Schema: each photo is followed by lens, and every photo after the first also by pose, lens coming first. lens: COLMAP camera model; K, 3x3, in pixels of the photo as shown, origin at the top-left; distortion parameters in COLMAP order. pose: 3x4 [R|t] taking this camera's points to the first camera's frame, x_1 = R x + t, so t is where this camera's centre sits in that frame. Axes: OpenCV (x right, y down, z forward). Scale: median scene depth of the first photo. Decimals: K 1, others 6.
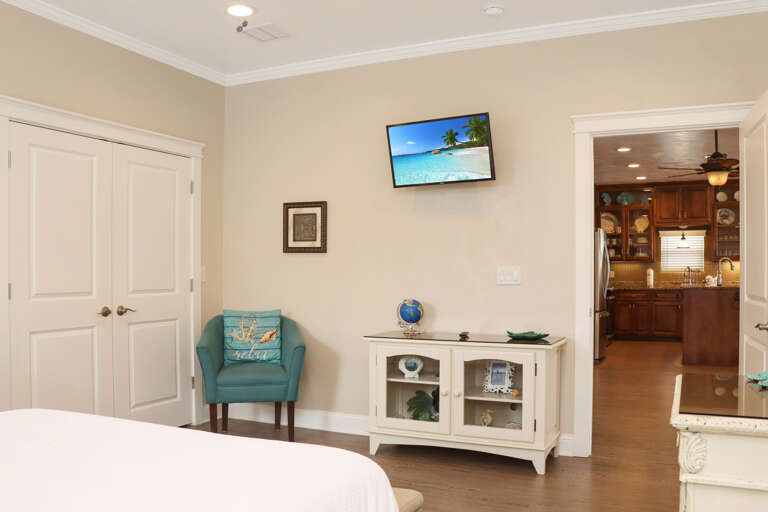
lens RADIAL K [[675.1, 0, 401.4], [0, 675.1, 278.6], [0, 0, 1]] dist [-0.168649, 0.174016]
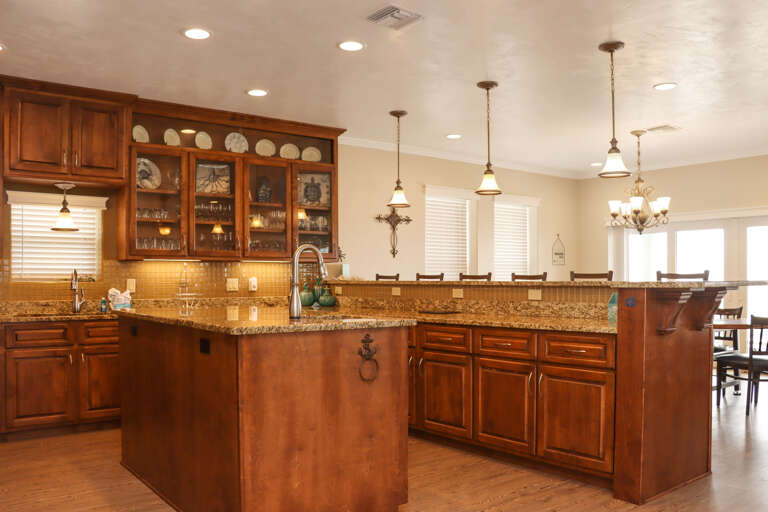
lens RADIAL K [[675.1, 0, 401.4], [0, 675.1, 278.6], [0, 0, 1]] dist [-0.168649, 0.174016]
pose [[0.472984, 0.001799, 0.881069, 0.128621], [0.010856, 0.999910, -0.007869, -0.005723], [-0.881004, 0.013287, 0.472922, 0.563315]]
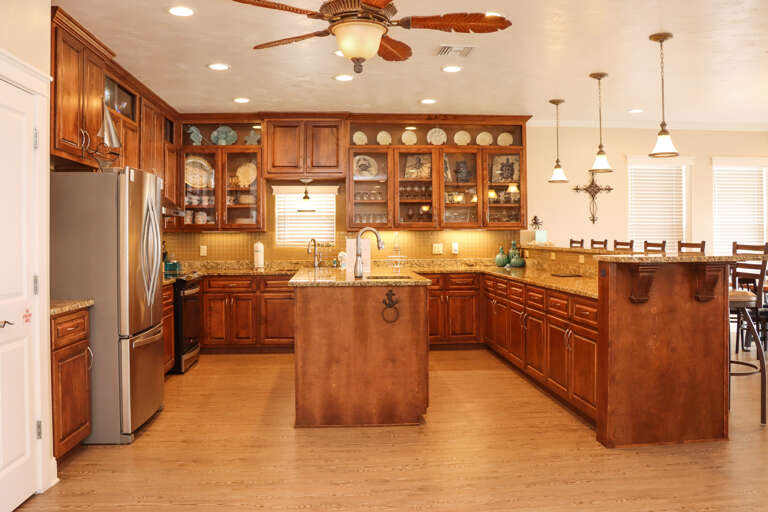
lens RADIAL K [[660.1, 0, 385.6], [0, 660.1, 220.8], [0, 0, 1]] dist [-0.069252, -0.000805]
pose [[0.877310, 0.008866, 0.479843, 0.172576], [0.008191, 0.999407, -0.033442, -0.013287], [-0.479855, 0.033269, 0.876717, 0.362603]]
